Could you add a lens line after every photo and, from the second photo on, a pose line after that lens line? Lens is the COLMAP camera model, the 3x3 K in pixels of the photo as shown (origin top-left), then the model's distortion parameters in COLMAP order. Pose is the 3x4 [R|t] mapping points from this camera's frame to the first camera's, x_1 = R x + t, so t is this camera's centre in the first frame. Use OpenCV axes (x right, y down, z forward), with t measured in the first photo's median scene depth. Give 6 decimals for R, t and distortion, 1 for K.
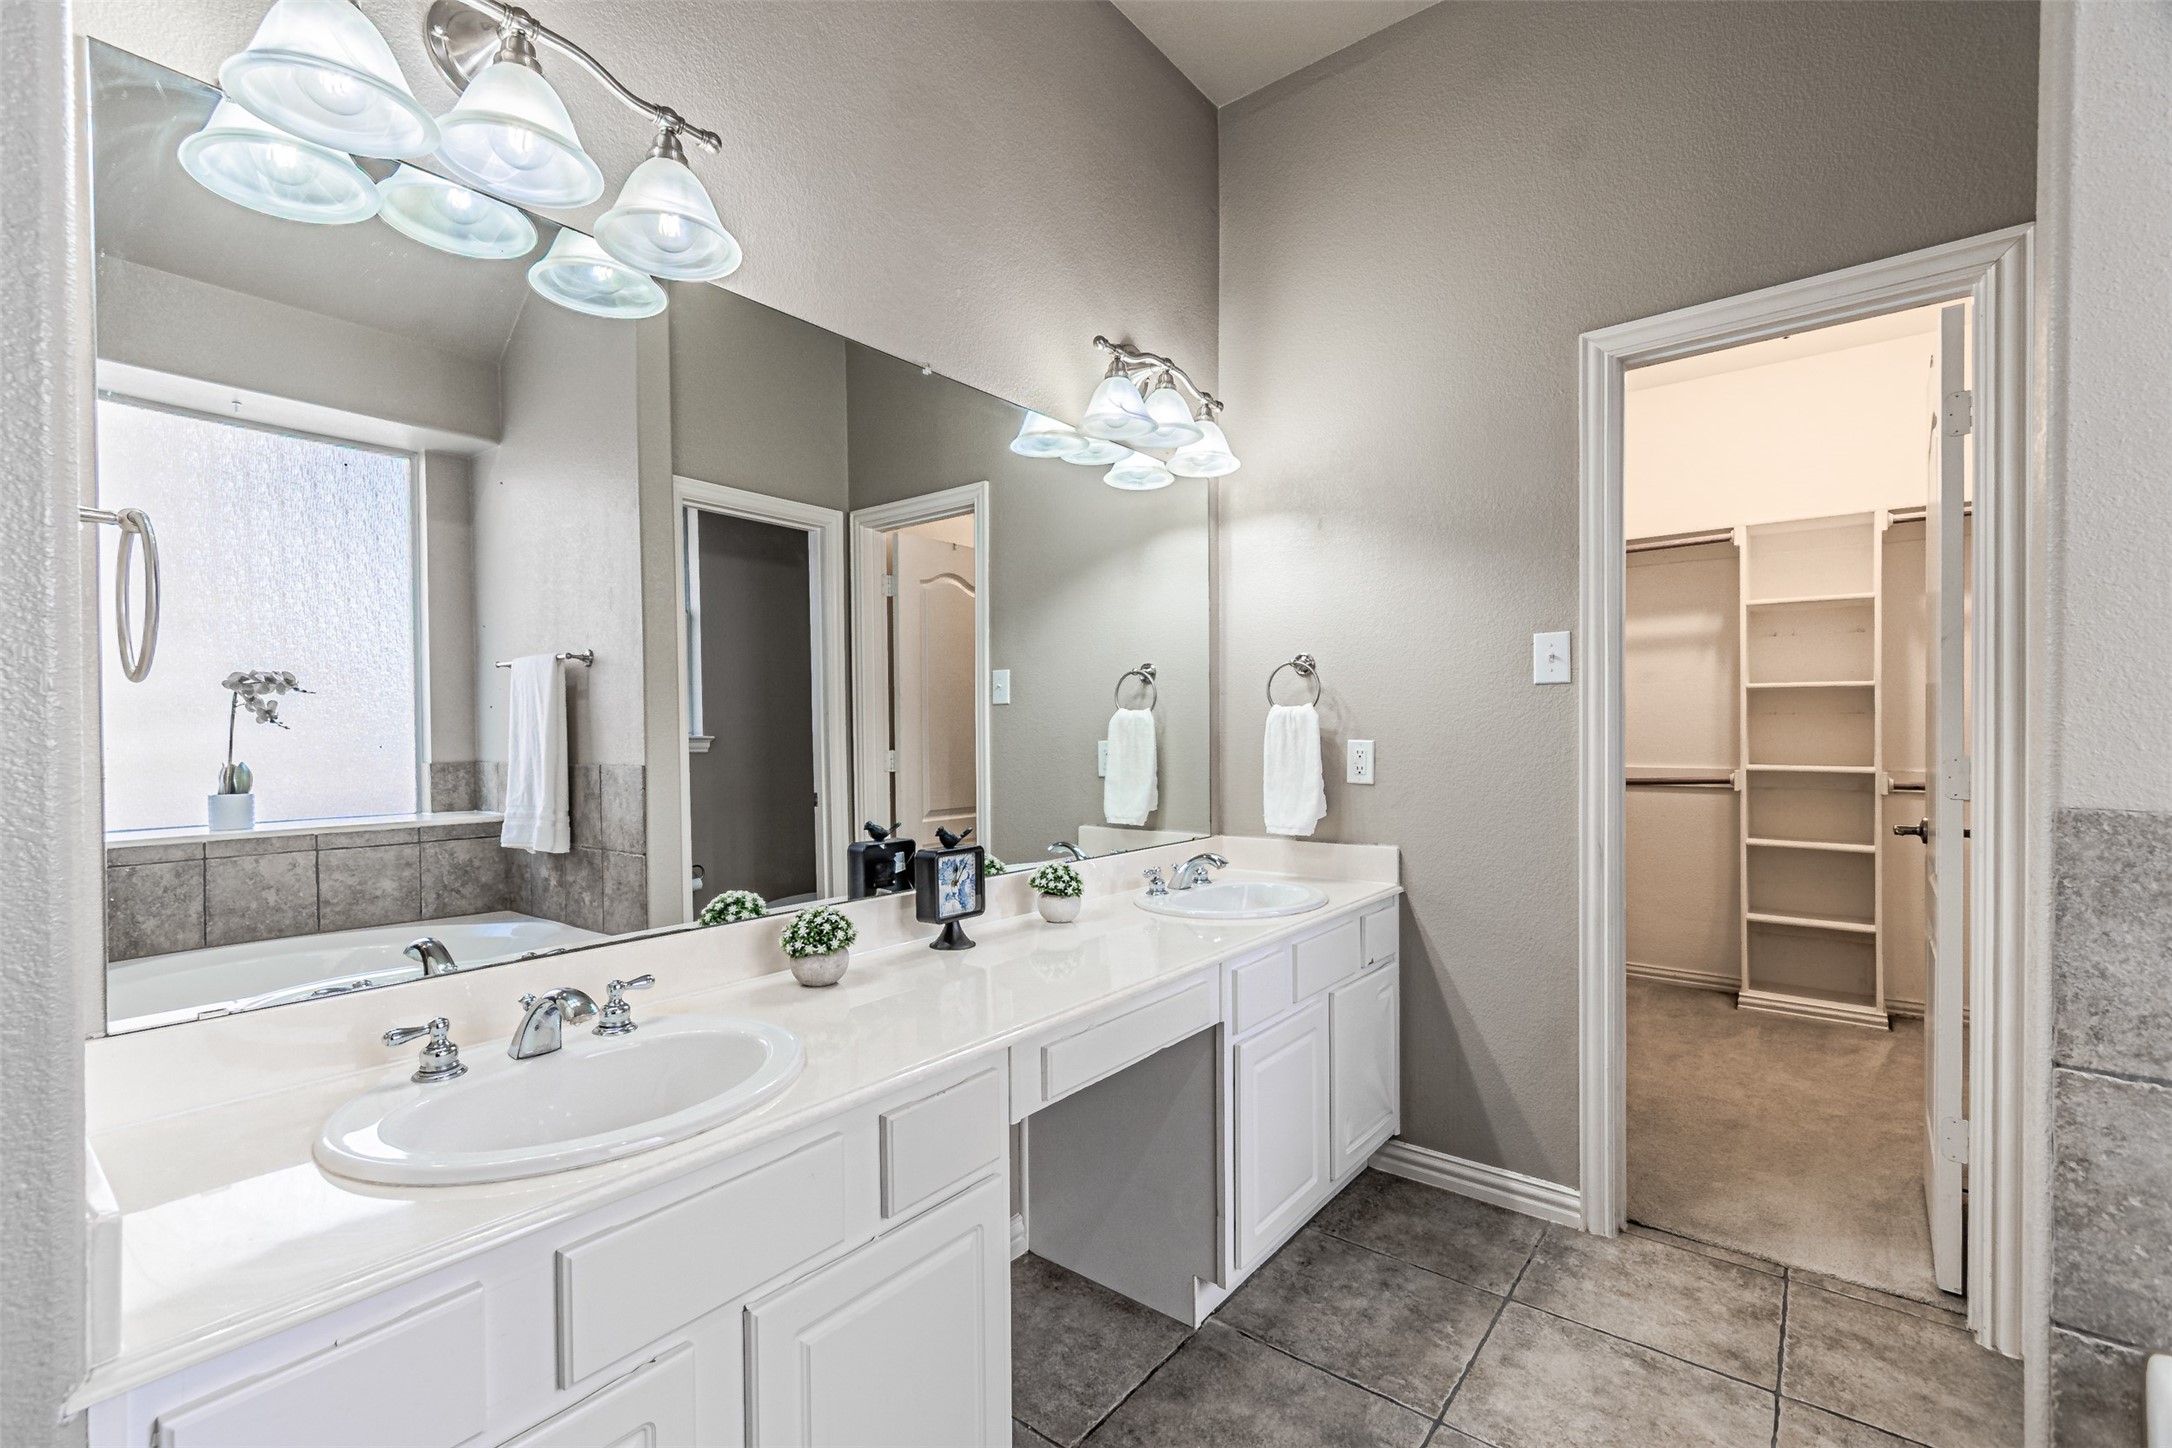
lens RADIAL K [[947.6, 0, 1051.8], [0, 947.6, 737.7], [0, 0, 1]] dist [0.002745, -0.000477]
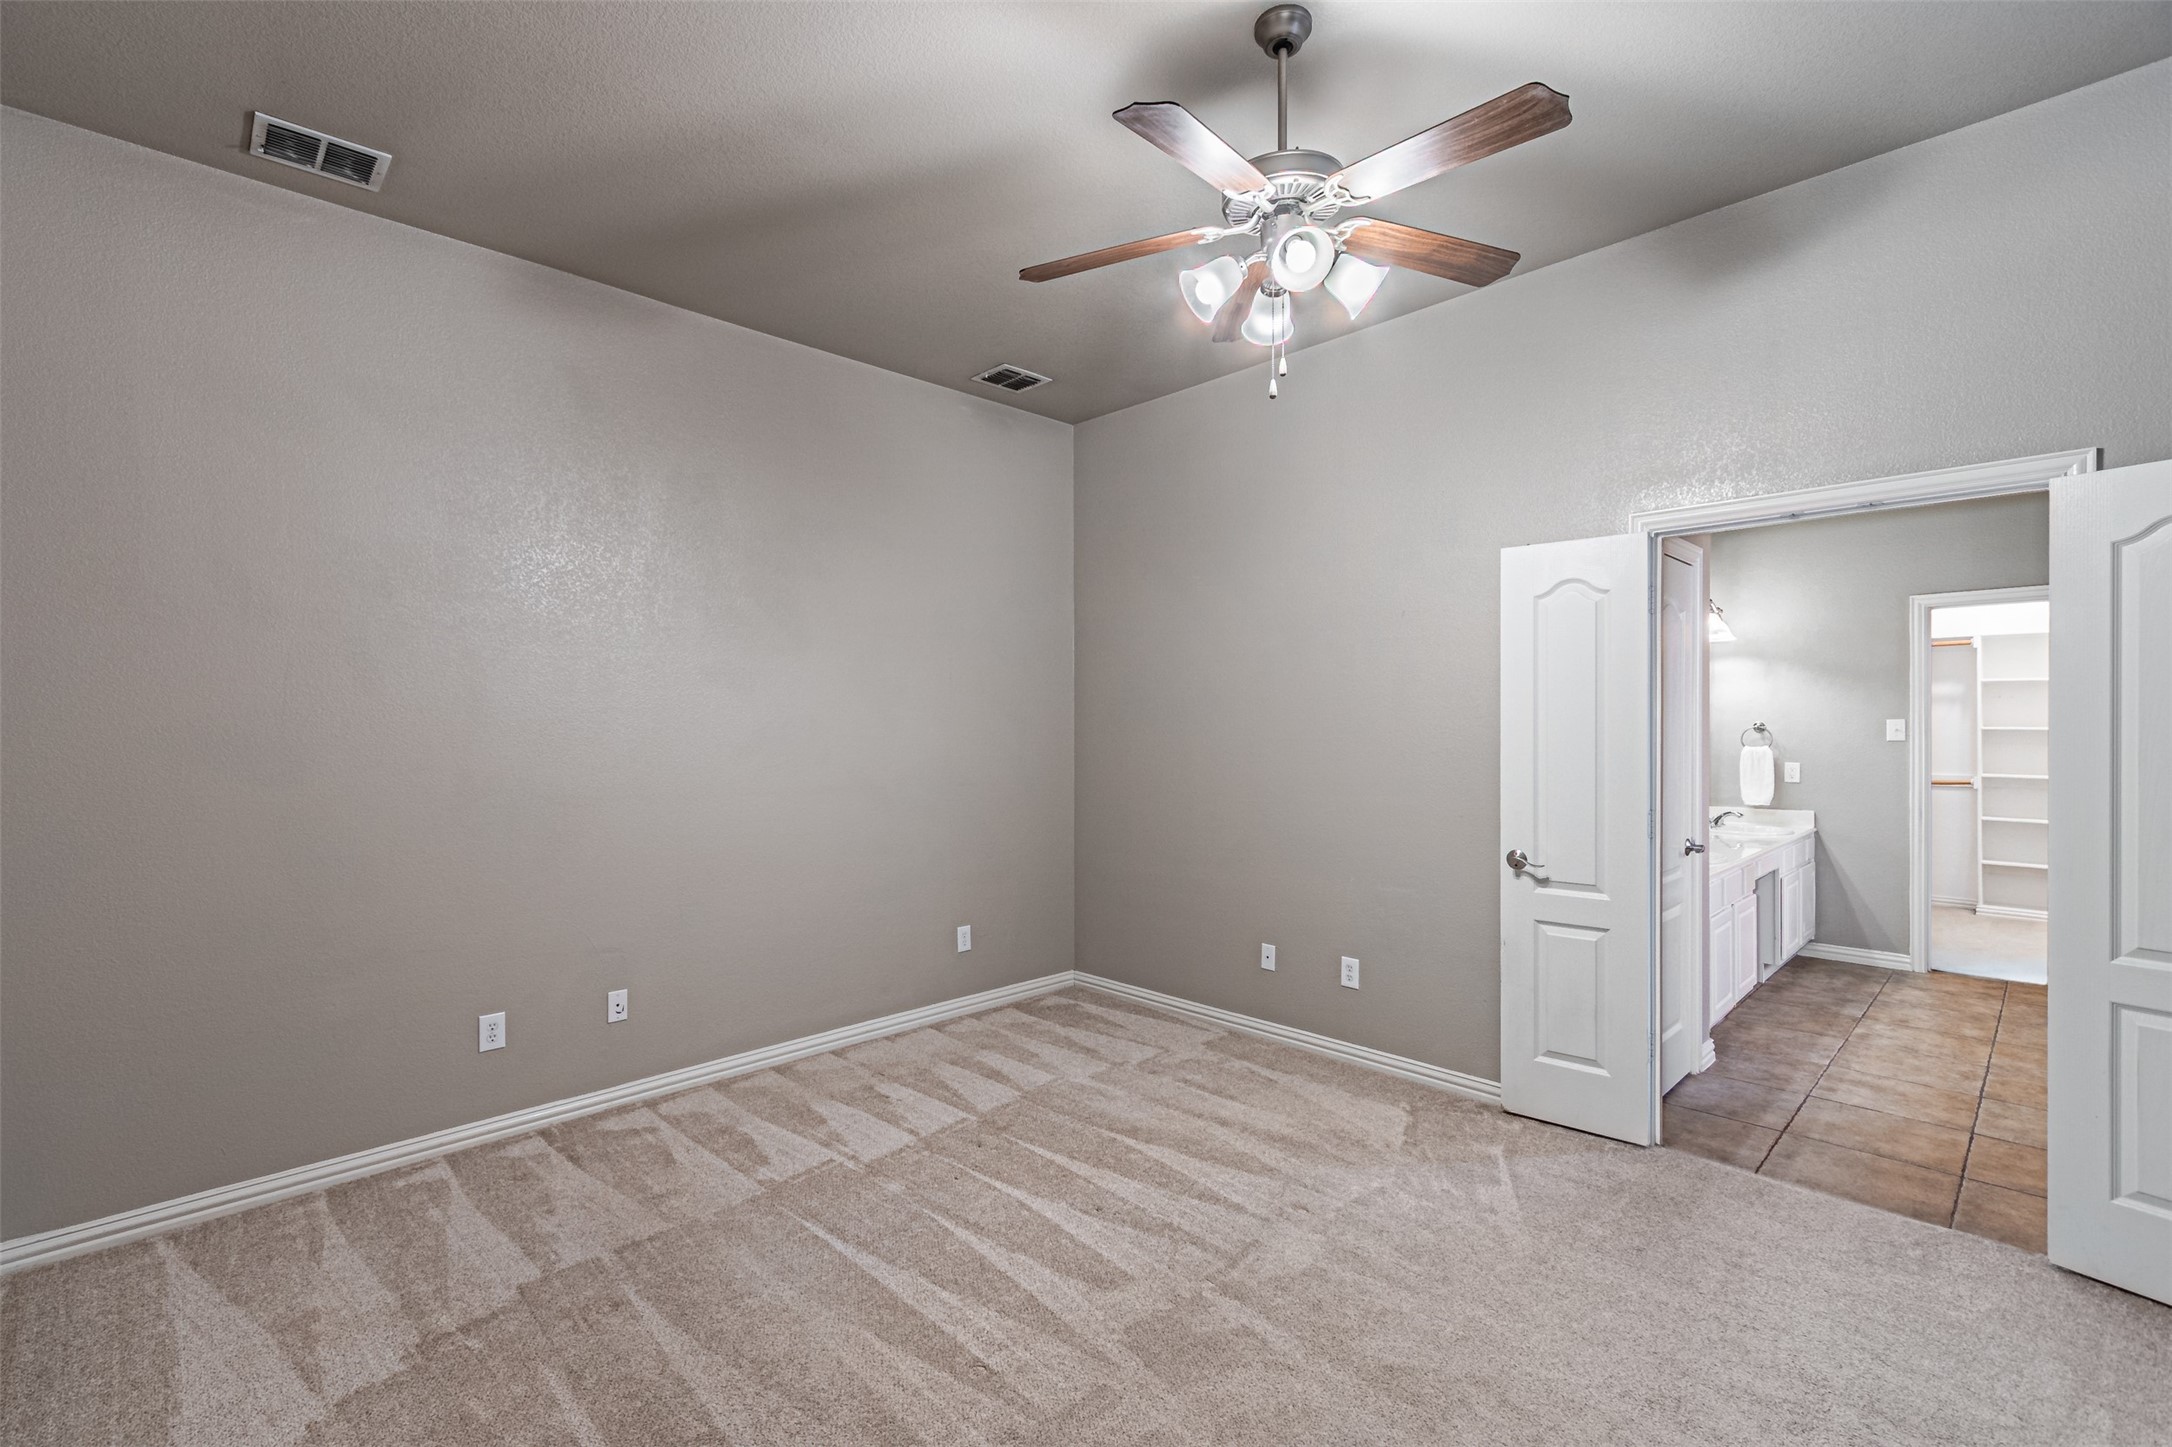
lens RADIAL K [[947.6, 0, 1068.7], [0, 947.6, 725.0], [0, 0, 1]] dist [0.002745, -0.000477]
pose [[0.992564, 0.004273, -0.121651, -1.159673], [-0.005059, 0.999968, -0.006158, -0.067839], [0.121621, 0.006728, 0.992554, -1.506131]]
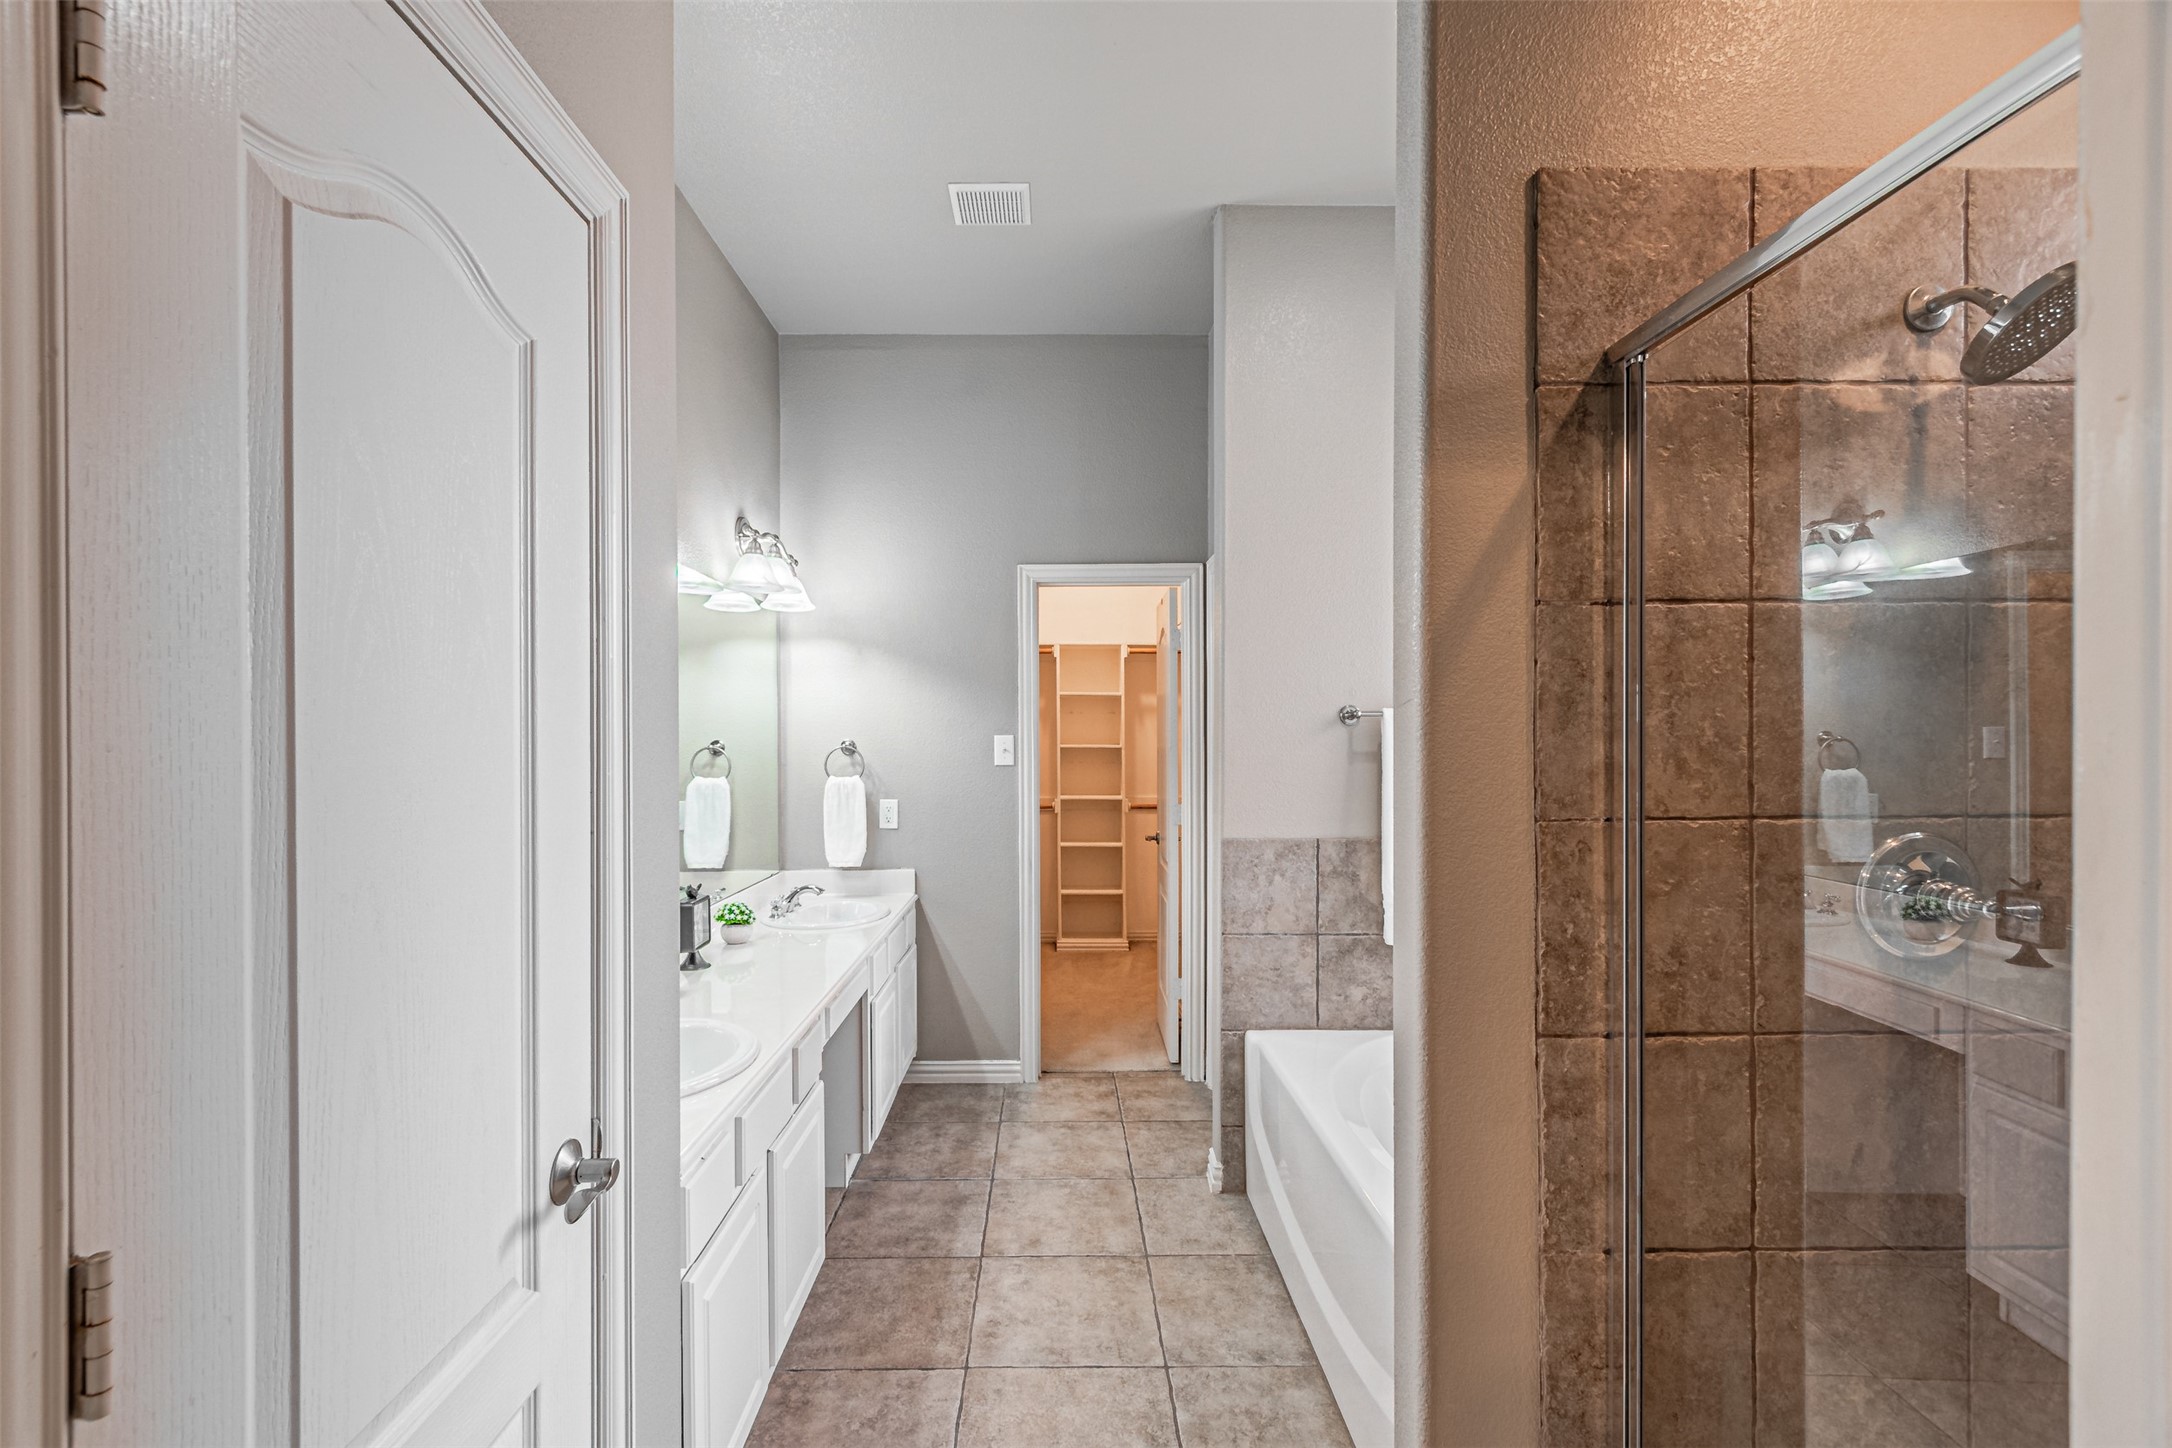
lens RADIAL K [[947.6, 0, 1053.9], [0, 947.6, 746.1], [0, 0, 1]] dist [0.002745, -0.000477]
pose [[0.772479, -0.002491, 0.635035, -0.453852], [0.005591, 0.999980, -0.002879, -0.081696], [-0.635015, 0.005774, 0.772478, -0.345871]]
